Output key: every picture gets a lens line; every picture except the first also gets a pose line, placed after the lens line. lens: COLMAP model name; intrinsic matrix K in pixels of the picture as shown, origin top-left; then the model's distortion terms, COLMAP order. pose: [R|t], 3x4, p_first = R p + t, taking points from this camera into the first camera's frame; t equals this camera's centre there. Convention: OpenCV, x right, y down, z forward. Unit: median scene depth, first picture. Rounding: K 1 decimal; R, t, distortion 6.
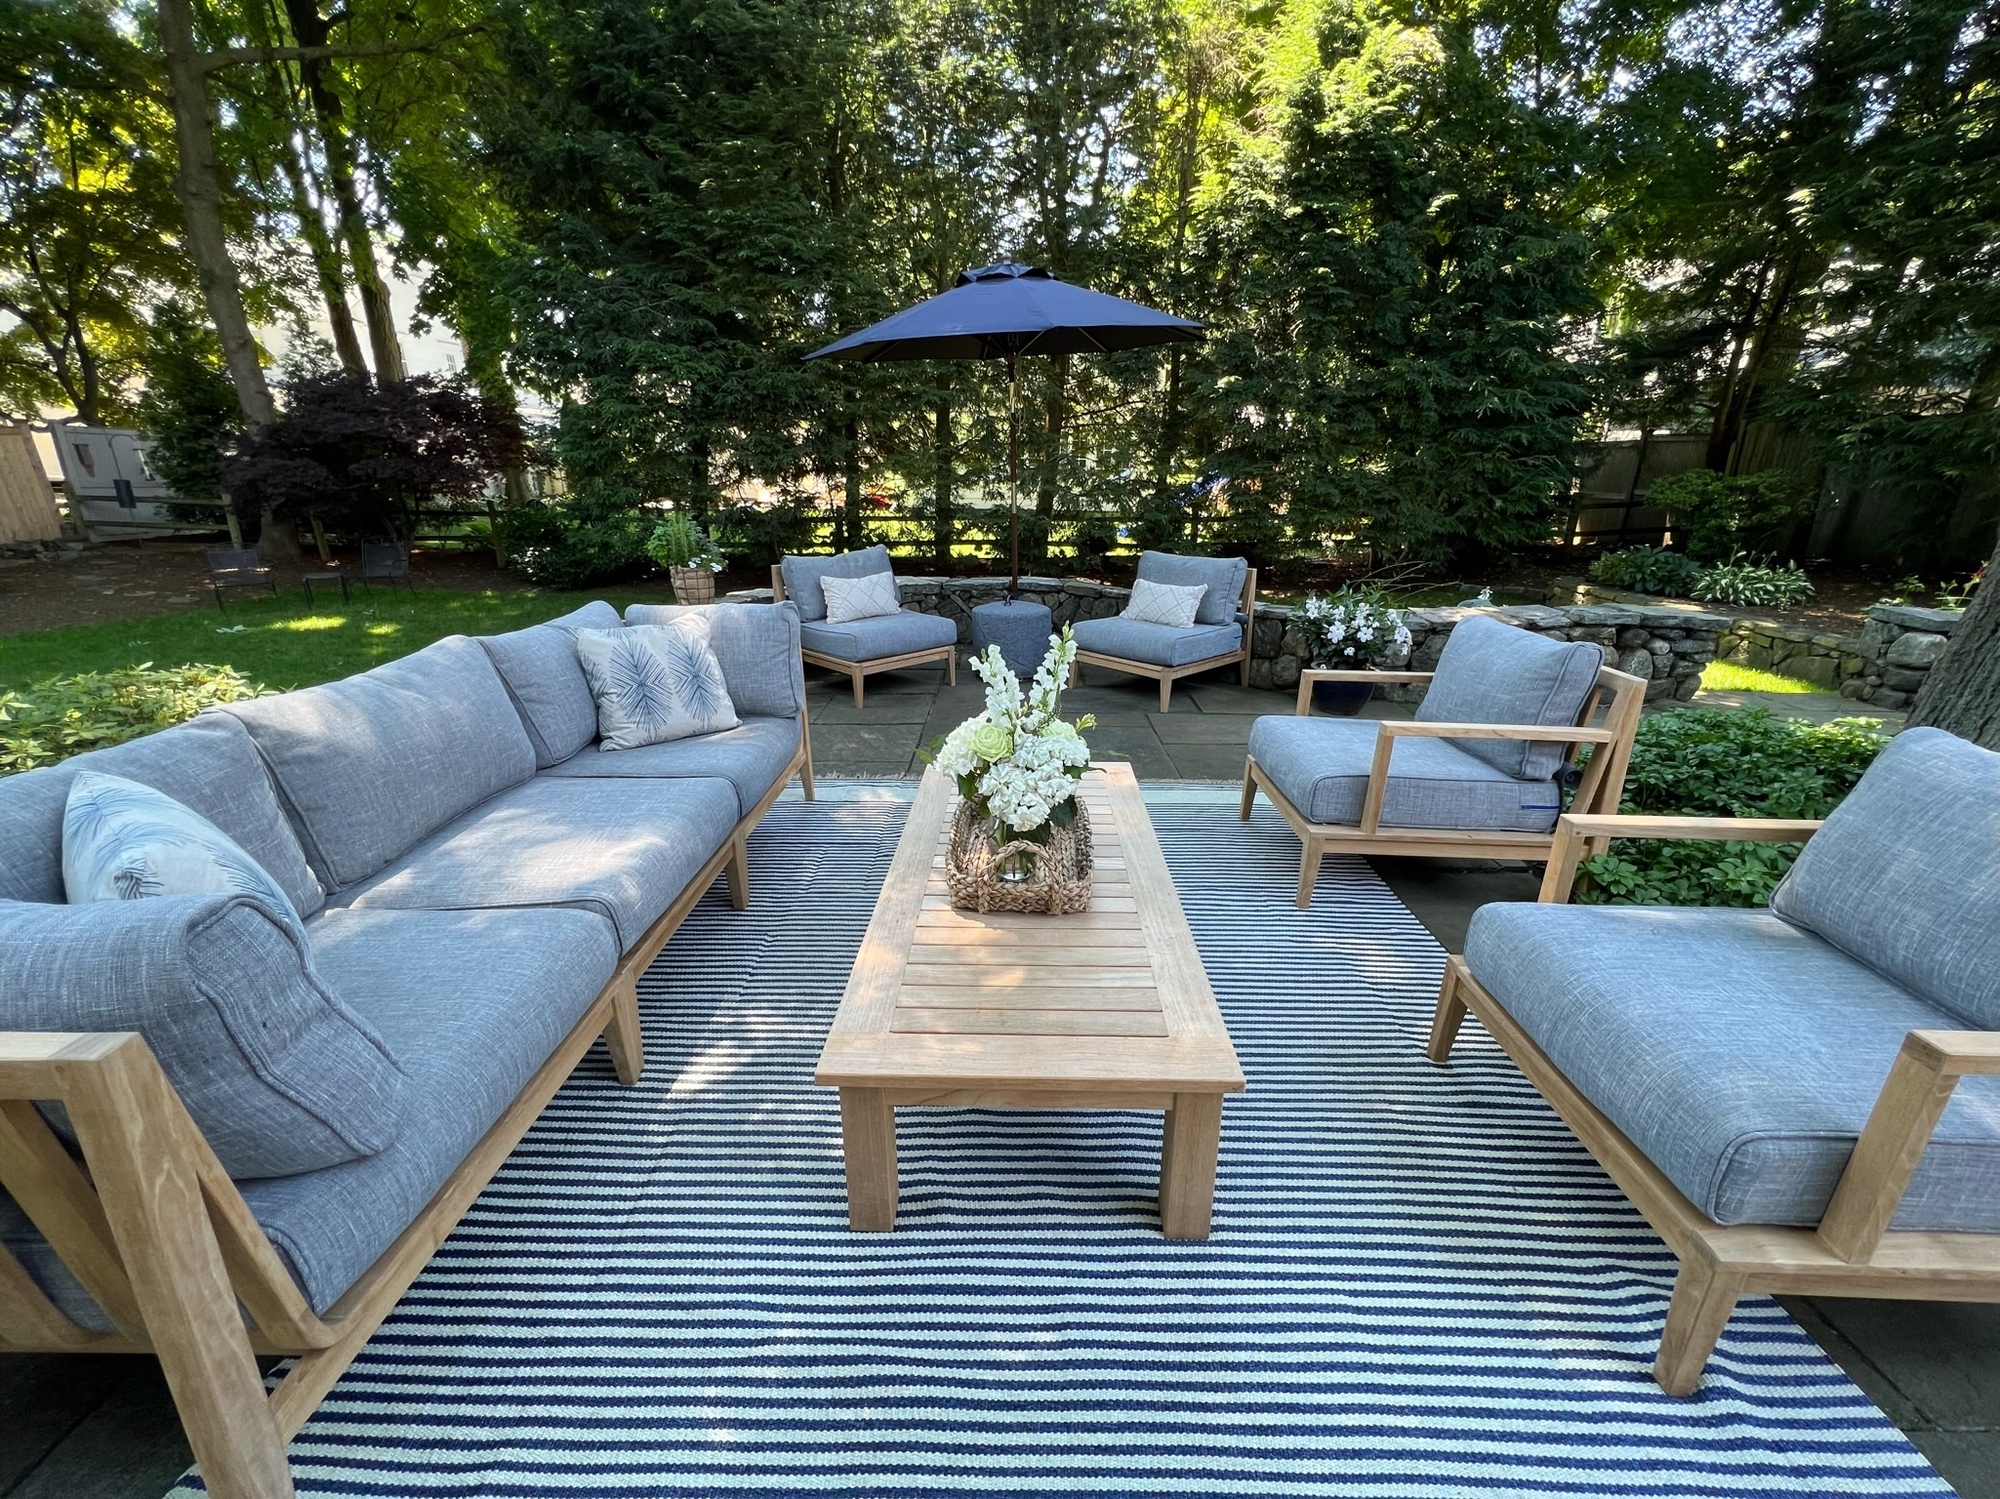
lens RADIAL K [[802.6, 0, 1000.0], [0, 802.6, 749.5], [0, 0, 1]] dist [-0.002004, 0.000094]
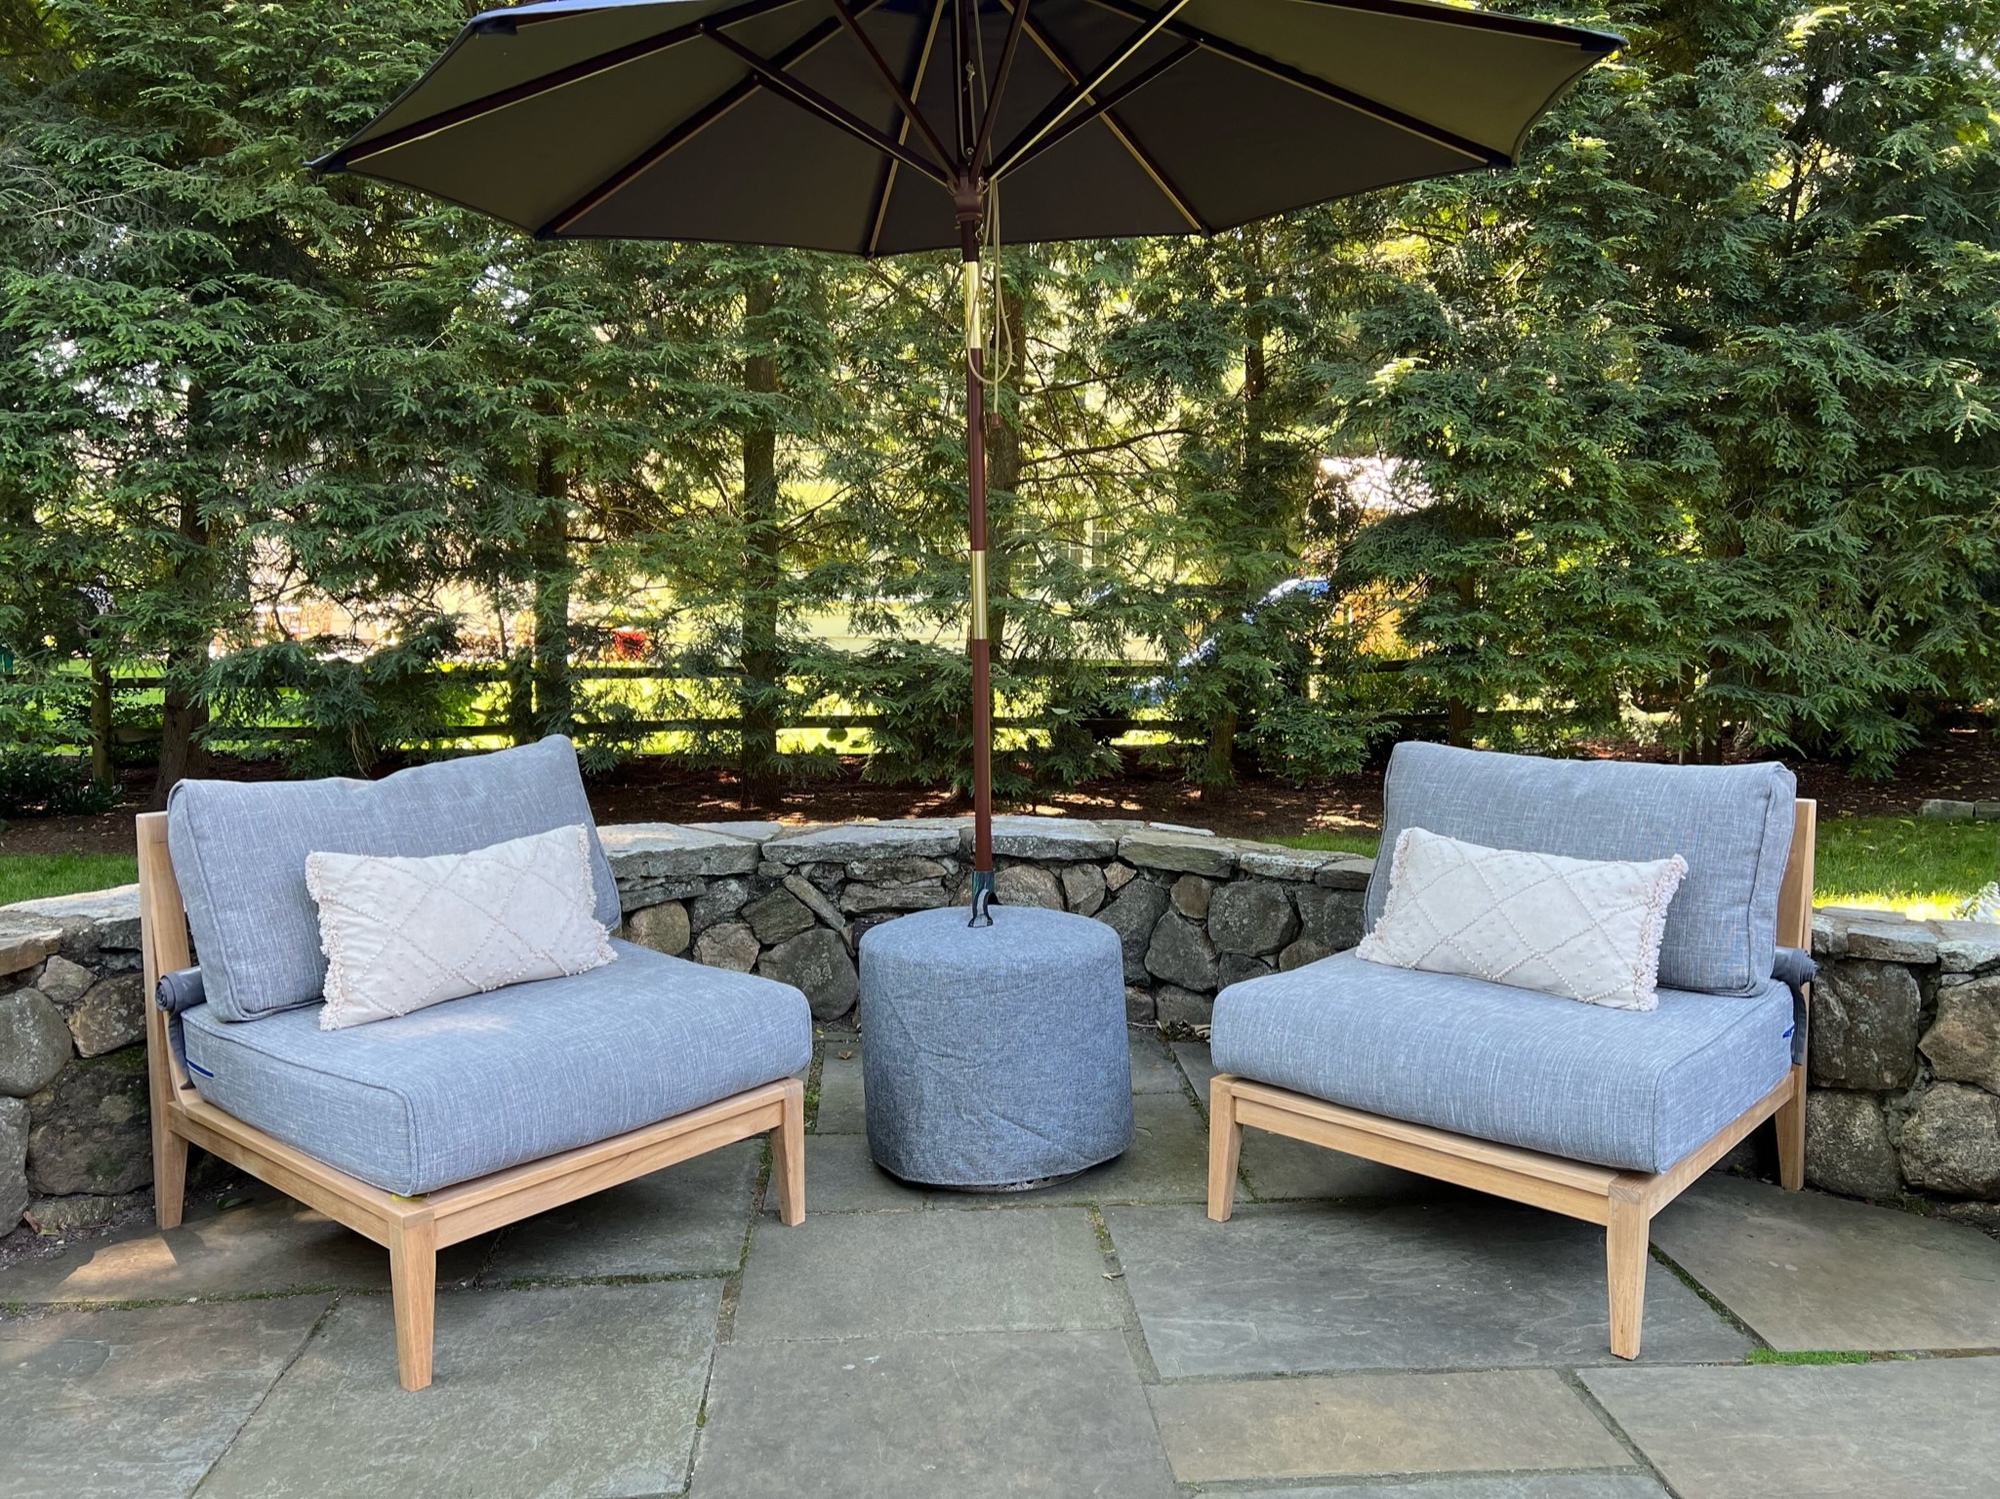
lens RADIAL K [[1488.0, 0, 1000.0], [0, 1488.0, 749.5], [0, 0, 1]] dist [0.067304, -0.096183]
pose [[0.995718, -0.013369, 0.091466, -0.016541], [0.034130, 0.972741, -0.229367, -0.057548], [-0.085906, 0.231507, 0.969033, 0.220174]]
